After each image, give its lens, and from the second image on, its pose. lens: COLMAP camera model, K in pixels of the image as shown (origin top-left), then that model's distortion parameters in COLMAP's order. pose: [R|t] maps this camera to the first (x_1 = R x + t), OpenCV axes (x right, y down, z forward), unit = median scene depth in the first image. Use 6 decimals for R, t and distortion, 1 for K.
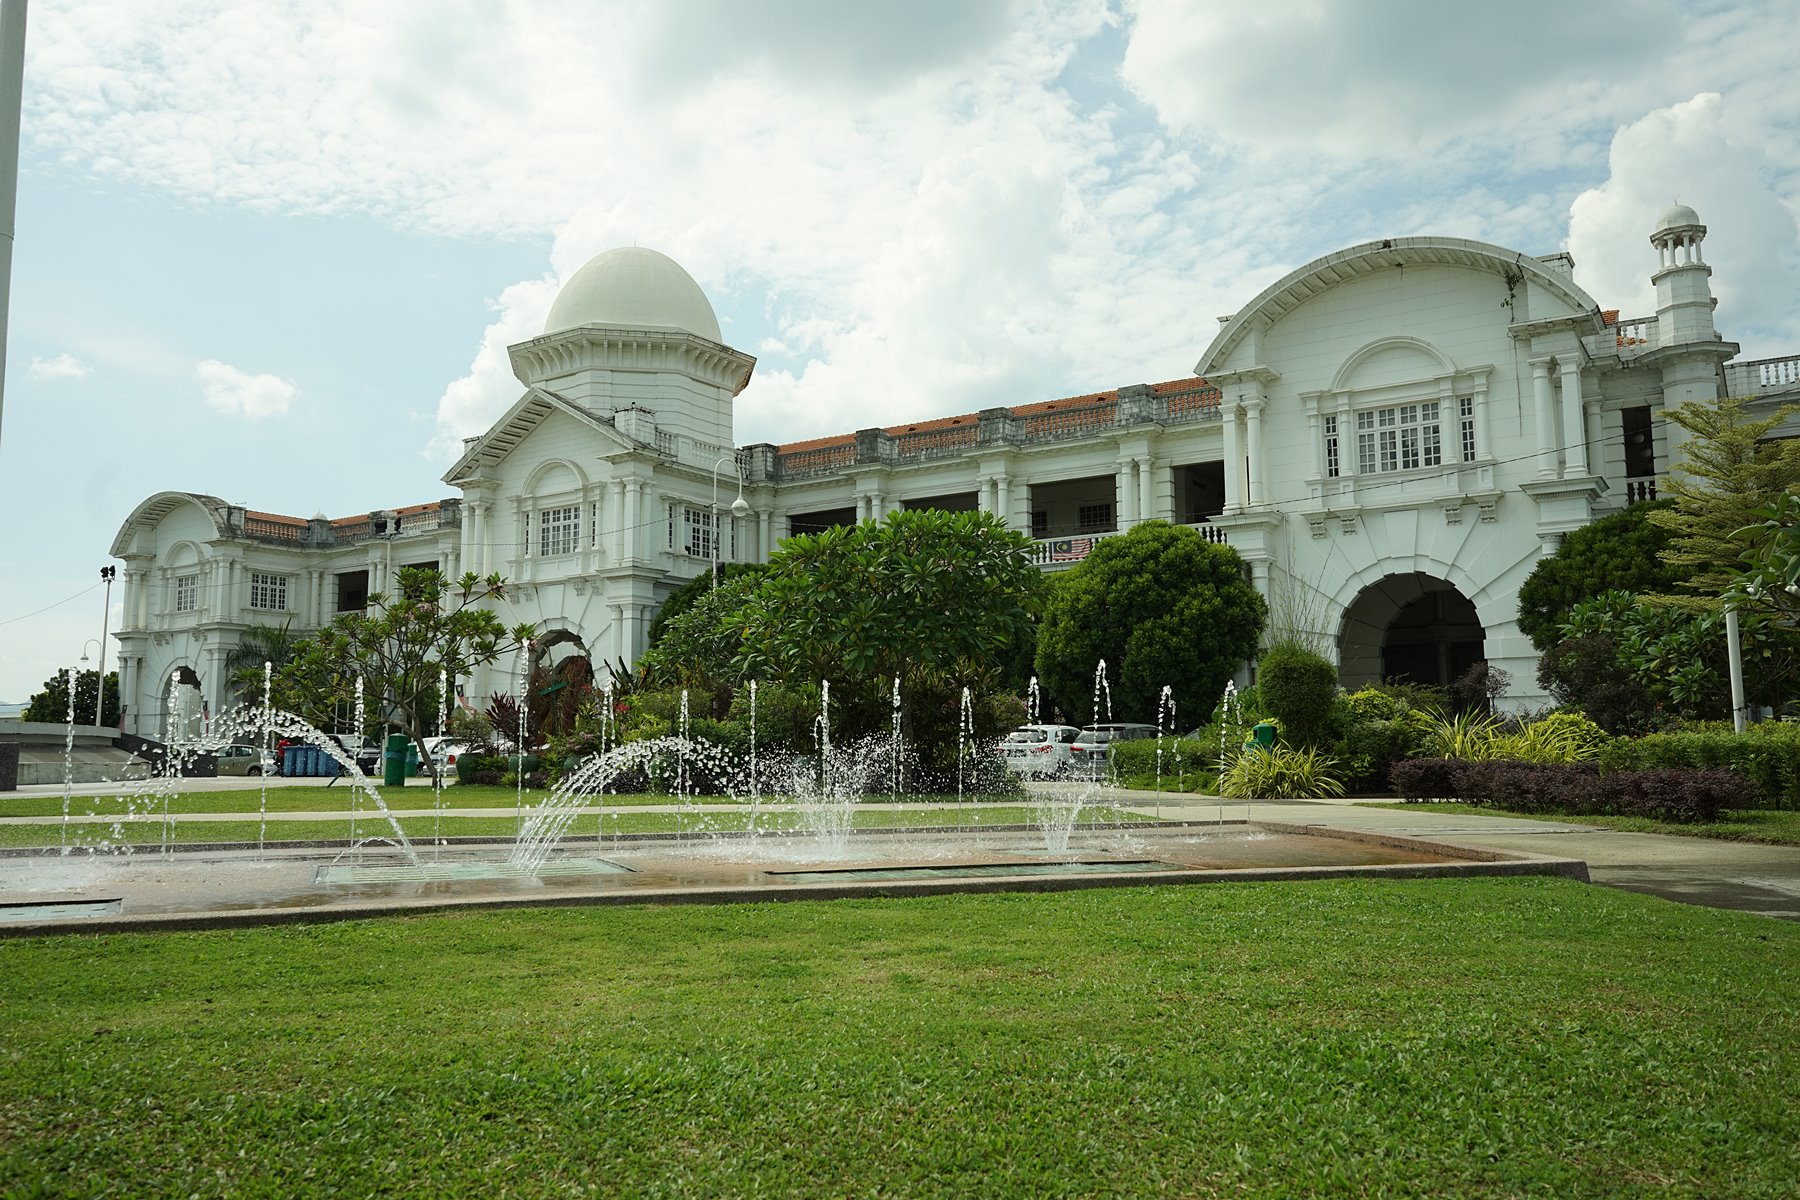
lens RADIAL K [[1379.3, 0, 900.0], [0, 1379.3, 600.0], [0, 0, 1]] dist [-0.016826, -0.003235]
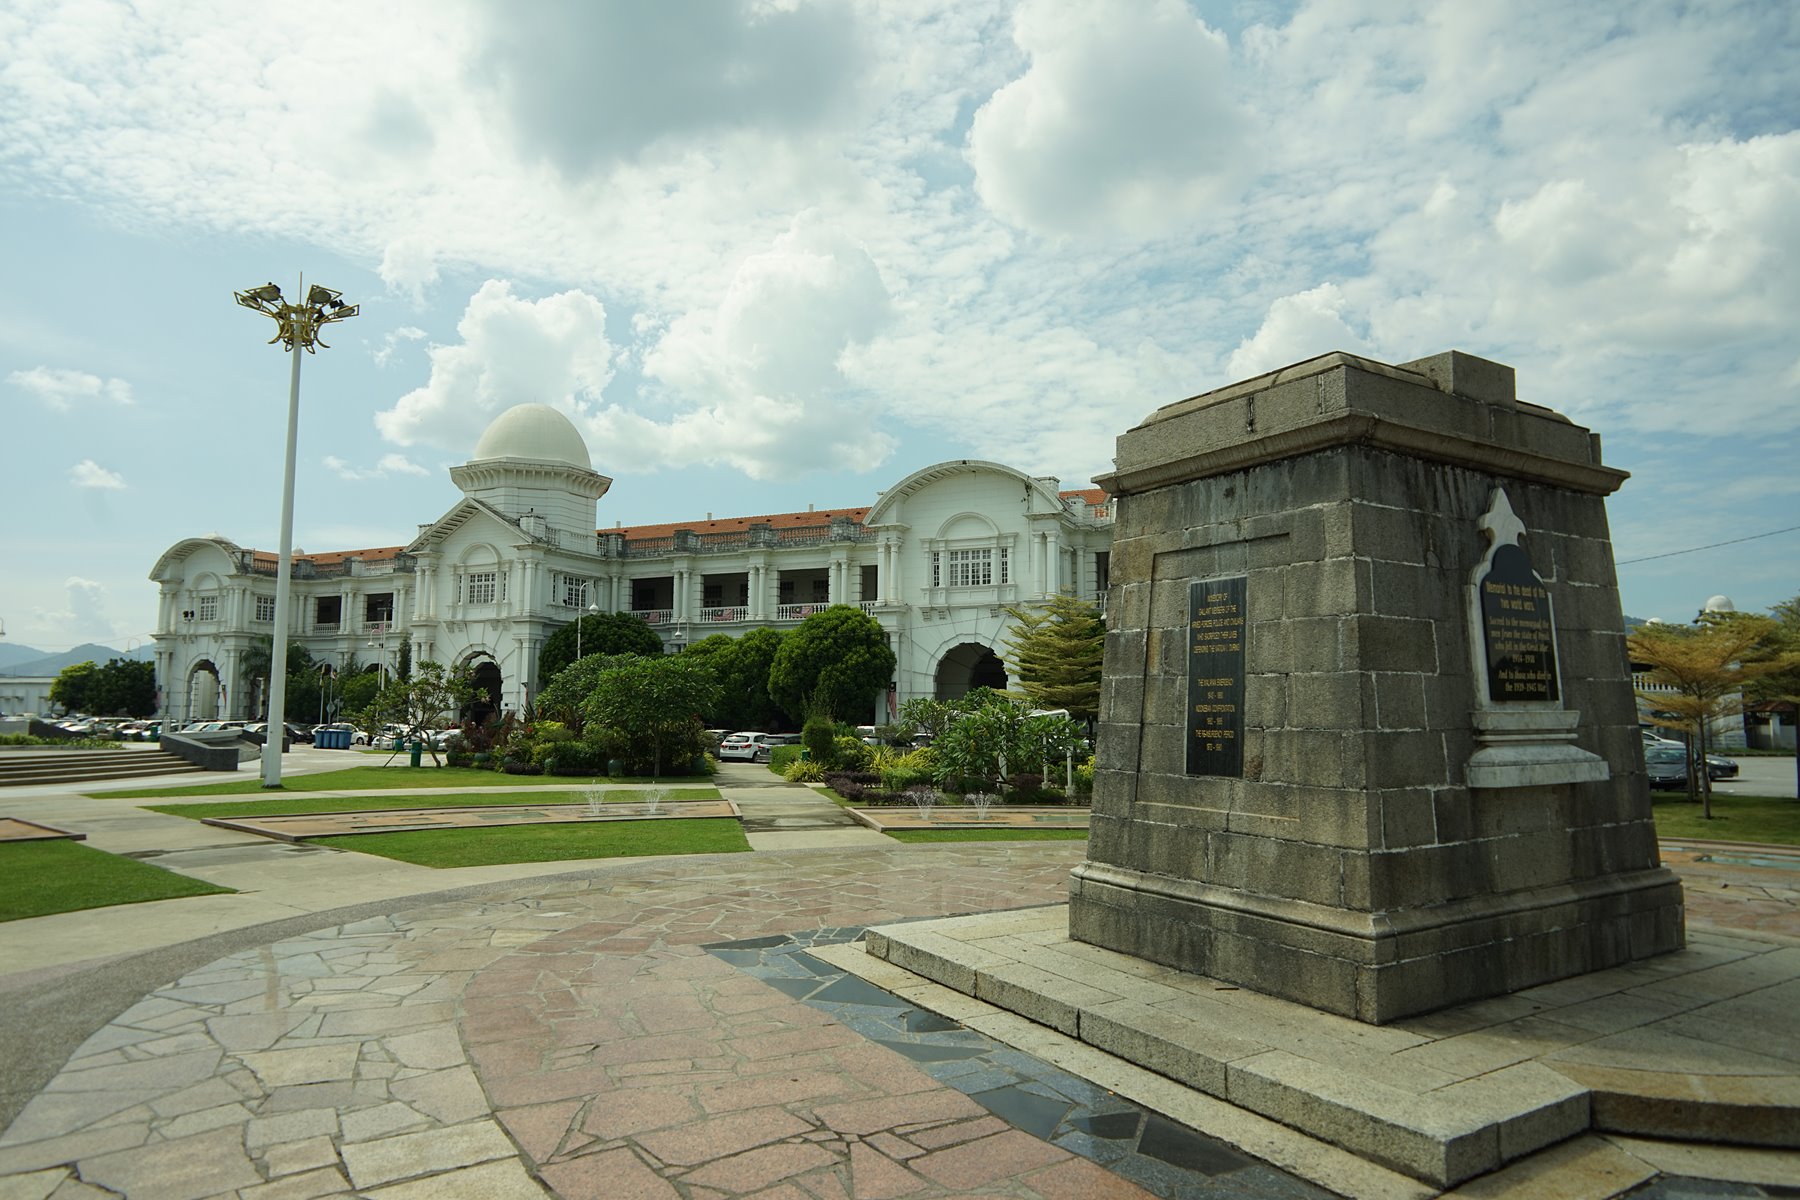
lens RADIAL K [[1115.8, 0, 900.0], [0, 1115.8, 600.0], [0, 0, 1]] dist [-0.057226, 0.034559]
pose [[0.989679, 0.026133, 0.140896, 0.048674], [-0.028422, 0.999494, 0.014257, -0.069269], [-0.140452, -0.018114, 0.989922, -0.325297]]
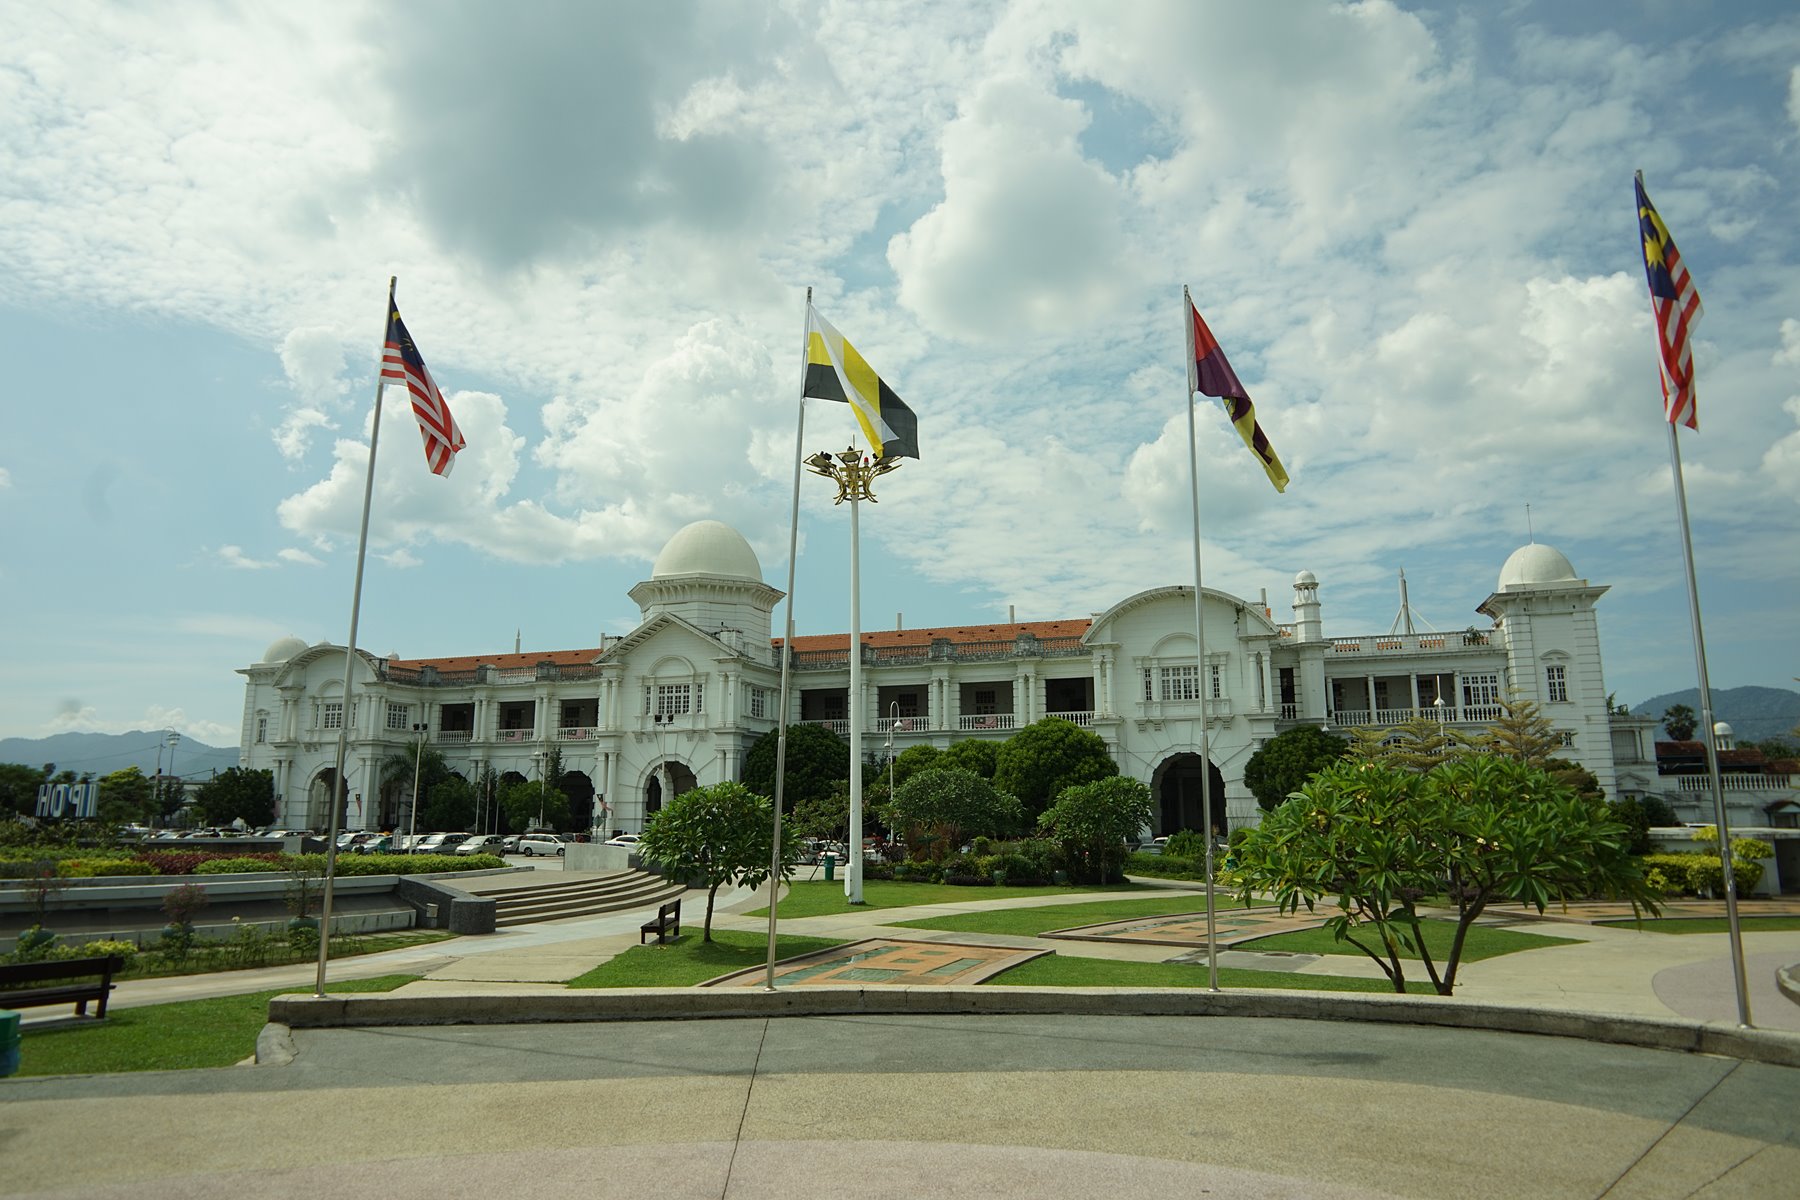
lens RADIAL K [[1138.1, 0, 900.0], [0, 1138.1, 600.0], [0, 0, 1]] dist [-0.071490, 0.059258]
pose [[0.972188, 0.046408, 0.229557, -0.303286], [-0.030357, 0.996872, -0.072964, -0.078419], [-0.232225, 0.063966, 0.970556, -0.363166]]
